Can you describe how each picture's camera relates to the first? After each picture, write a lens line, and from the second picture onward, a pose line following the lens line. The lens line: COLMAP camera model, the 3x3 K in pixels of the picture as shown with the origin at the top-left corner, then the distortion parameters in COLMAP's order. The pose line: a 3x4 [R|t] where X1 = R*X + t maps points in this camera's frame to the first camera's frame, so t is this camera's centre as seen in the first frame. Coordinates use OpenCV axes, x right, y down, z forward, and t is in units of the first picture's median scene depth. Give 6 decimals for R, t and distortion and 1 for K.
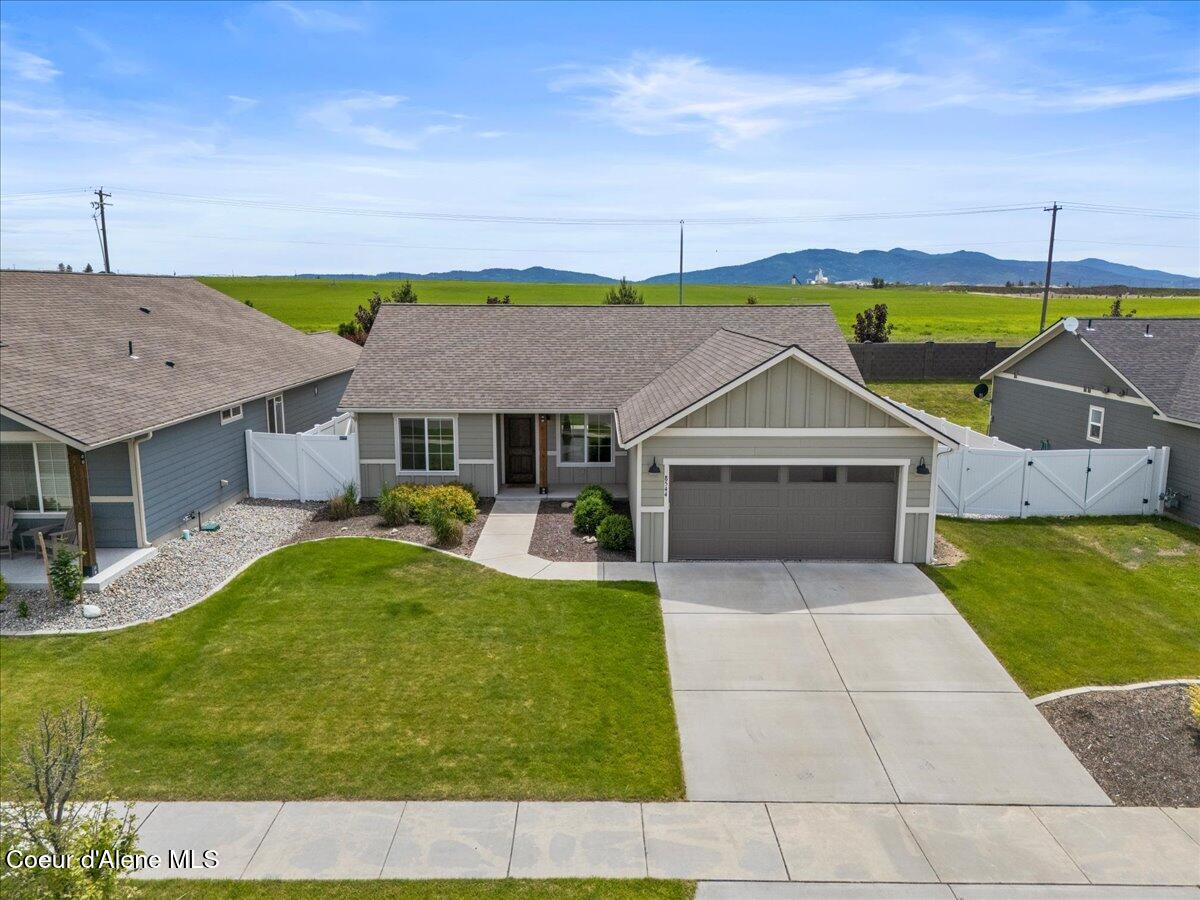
lens RADIAL K [[879.9, 0, 606.4], [0, 879.9, 451.5], [0, 0, 1]] dist [0.100924, -0.113287]
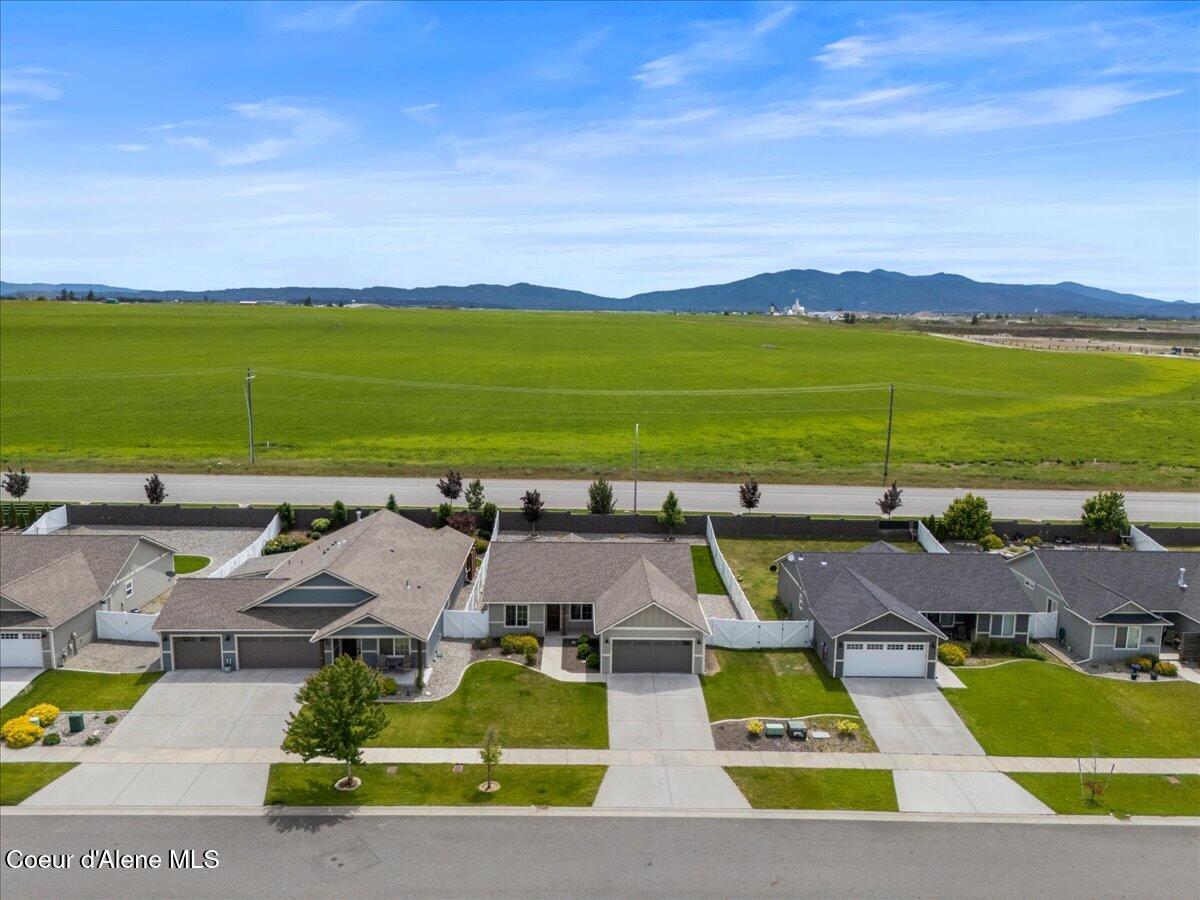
lens RADIAL K [[879.9, 0, 606.4], [0, 879.9, 451.5], [0, 0, 1]] dist [0.100924, -0.113287]
pose [[0.999757, 0.010957, 0.019121, -0.008447], [-0.010655, 0.999818, -0.015855, -0.540981], [-0.019291, 0.015647, 0.999691, -1.847191]]
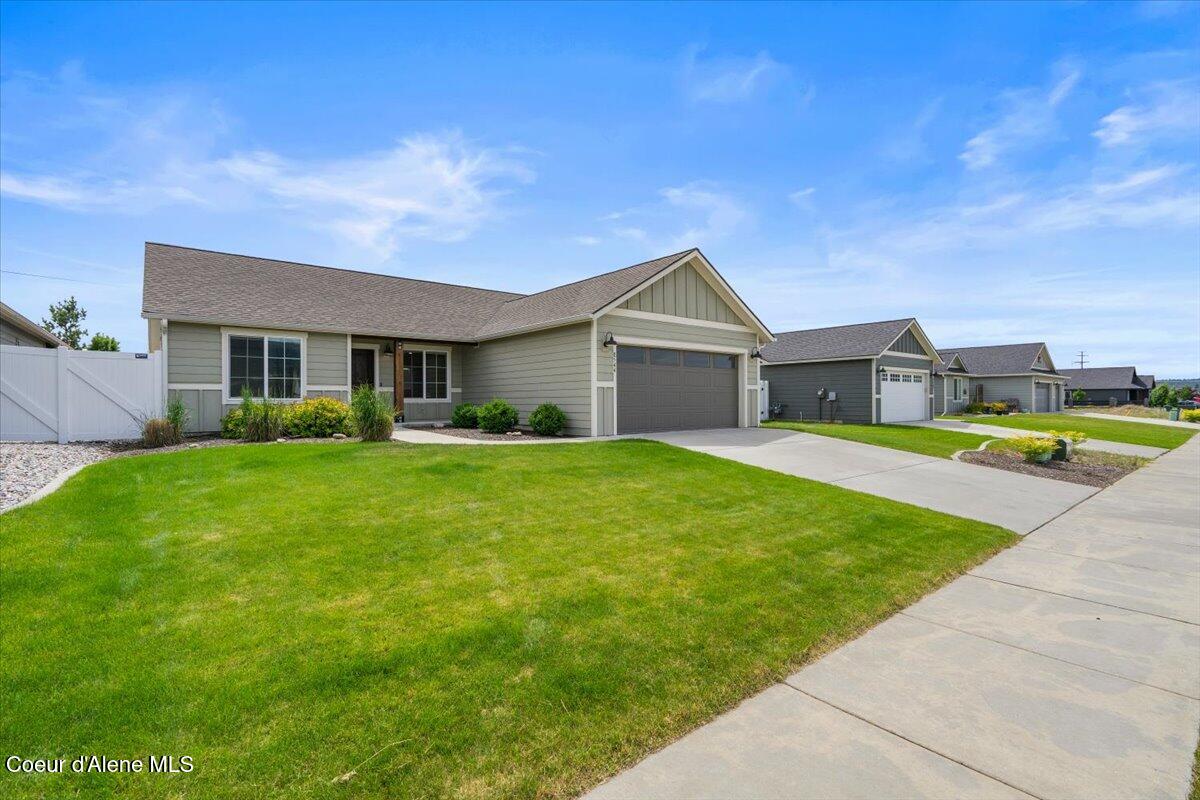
lens RADIAL K [[539.3, 0, 603.6], [0, 539.3, 402.0], [0, 0, 1]] dist [-0.004502, 0.001320]
pose [[0.775253, -0.008349, 0.631596, -0.357241], [0.118139, 0.984184, -0.132000, 0.171090], [-0.620505, 0.176950, 0.763978, 0.504422]]
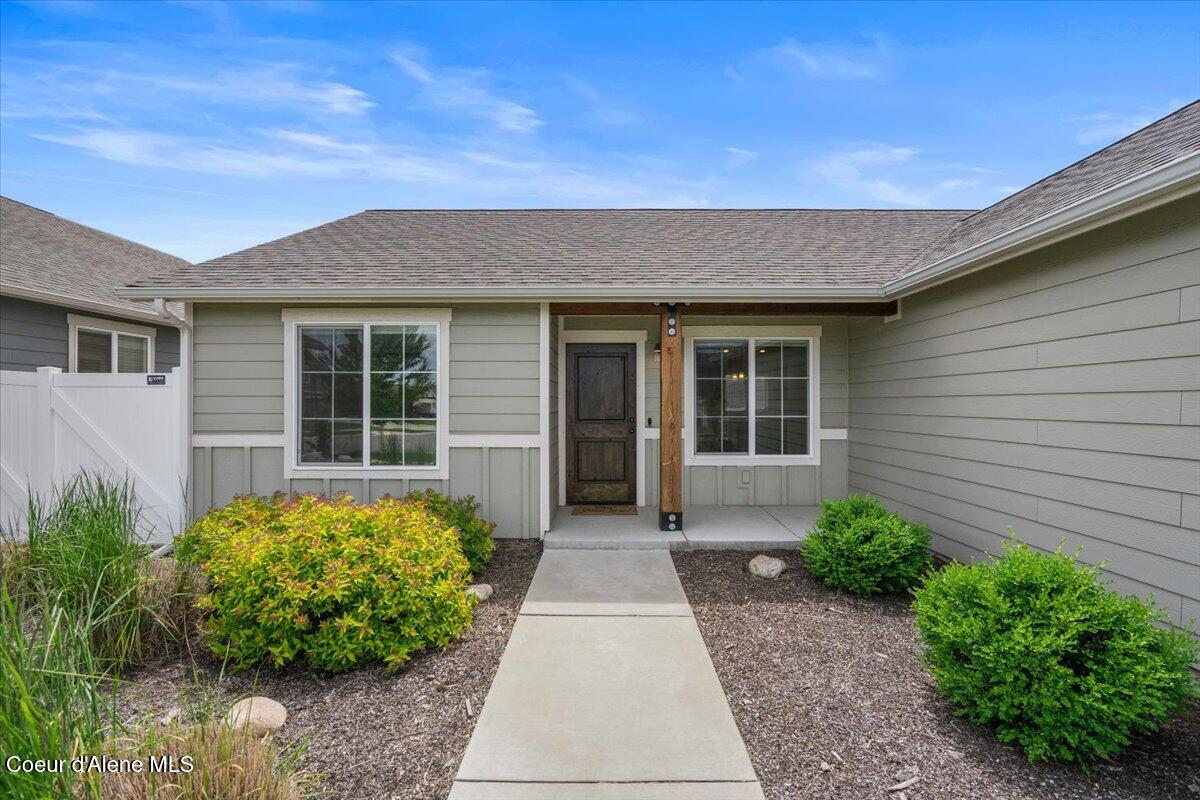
lens RADIAL K [[539.3, 0, 603.6], [0, 539.3, 402.0], [0, 0, 1]] dist [-0.004502, 0.001320]
pose [[0.999884, -0.003237, -0.014879, -0.125109], [0.000505, 0.983663, -0.180019, 0.046535], [0.015218, 0.179991, 0.983551, 0.986359]]
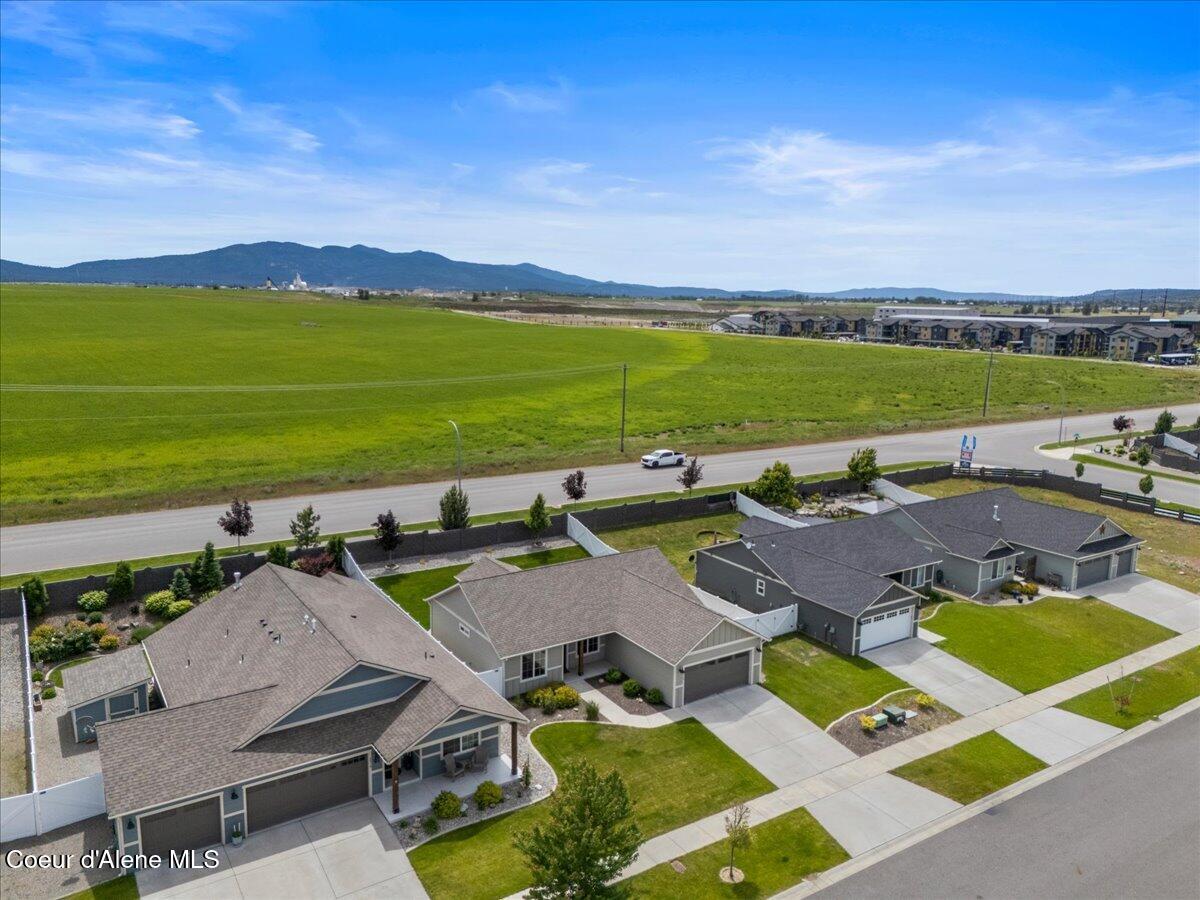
lens RADIAL K [[879.9, 0, 606.4], [0, 879.9, 451.5], [0, 0, 1]] dist [0.100924, -0.113287]
pose [[0.838167, -0.084537, 0.538823, -1.421109], [0.080797, 0.996260, 0.030621, -0.692415], [-0.539396, 0.017870, 0.841863, -1.026592]]
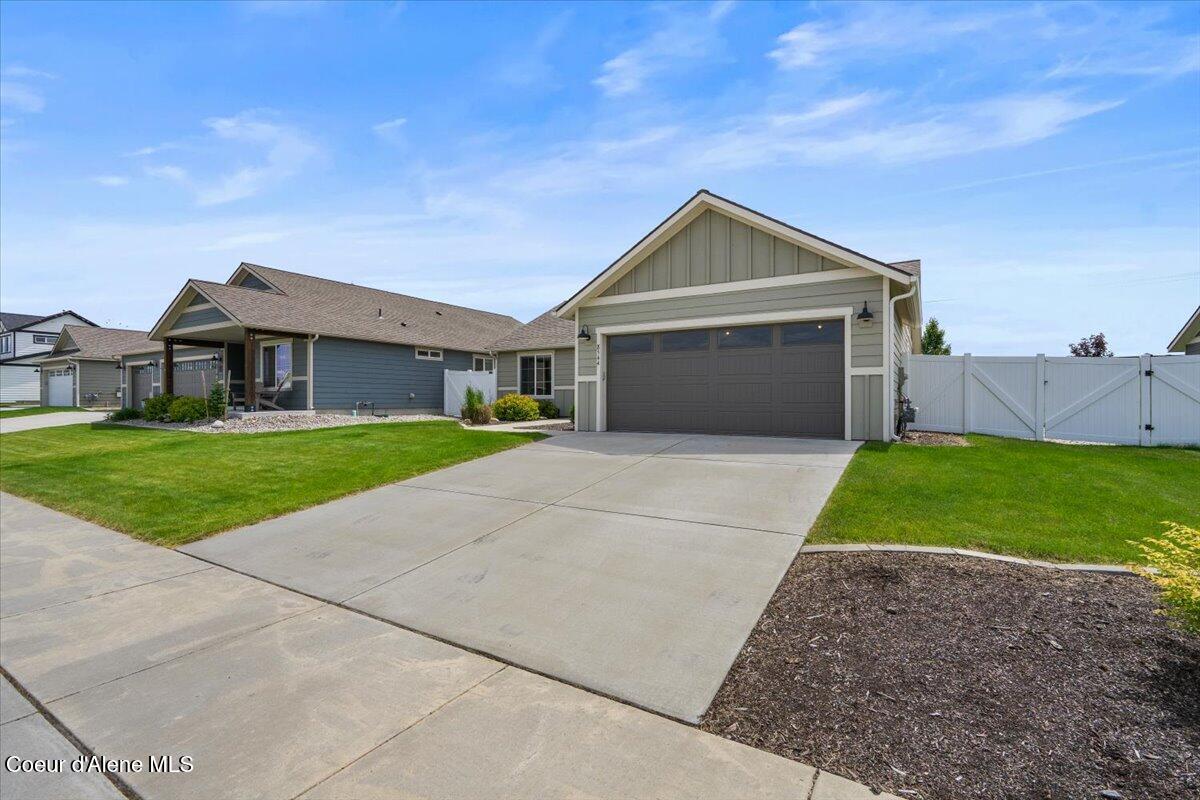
lens RADIAL K [[539.3, 0, 603.6], [0, 539.3, 402.0], [0, 0, 1]] dist [-0.004502, 0.001320]
pose [[0.851201, -0.001597, -0.524837, 0.398797], [-0.091541, 0.984216, -0.151459, 0.186109], [0.516795, 0.176966, 0.837619, 0.478944]]
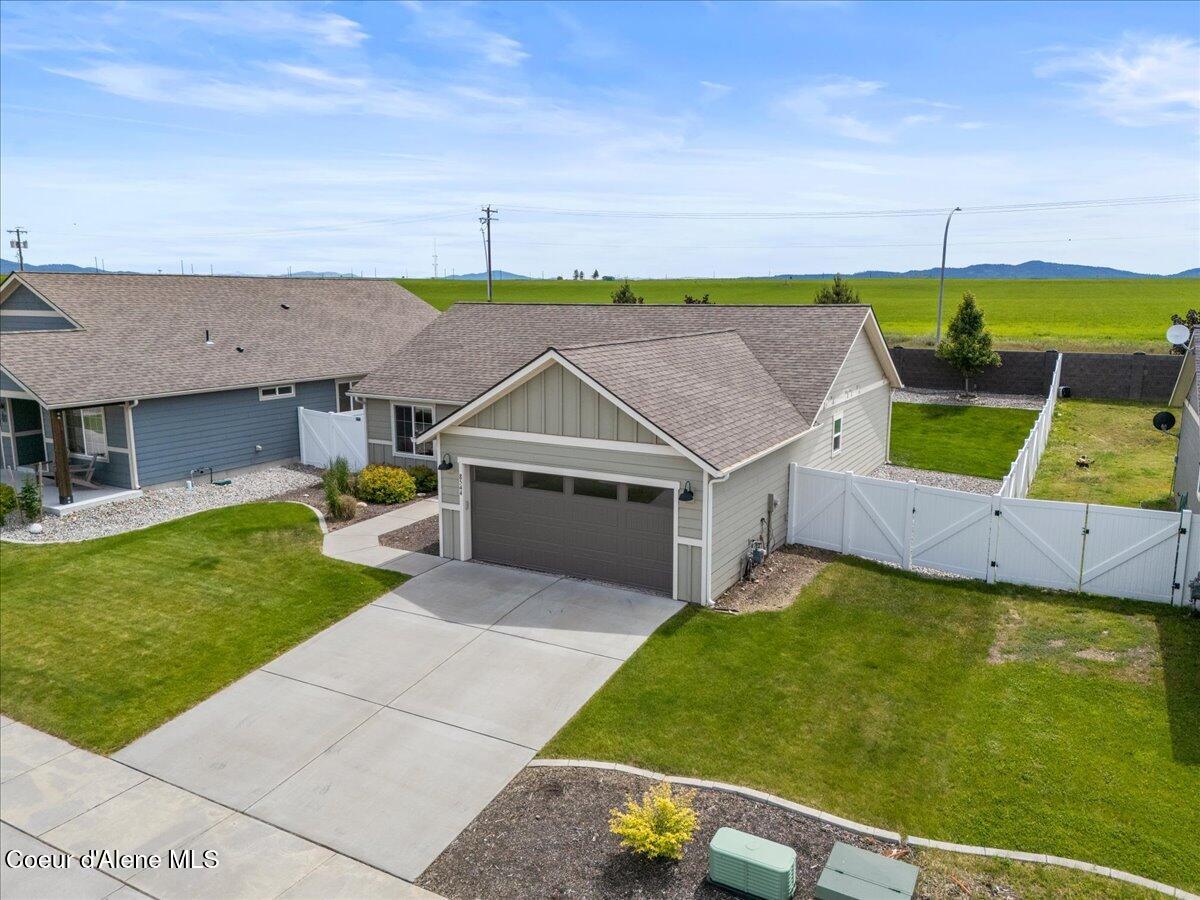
lens RADIAL K [[879.9, 0, 606.4], [0, 879.9, 451.5], [0, 0, 1]] dist [0.100924, -0.113287]
pose [[0.870681, 0.087159, -0.484064, 0.685406], [-0.086598, 0.995965, 0.023568, -0.035728], [0.484164, 0.021398, 0.874715, 0.199882]]
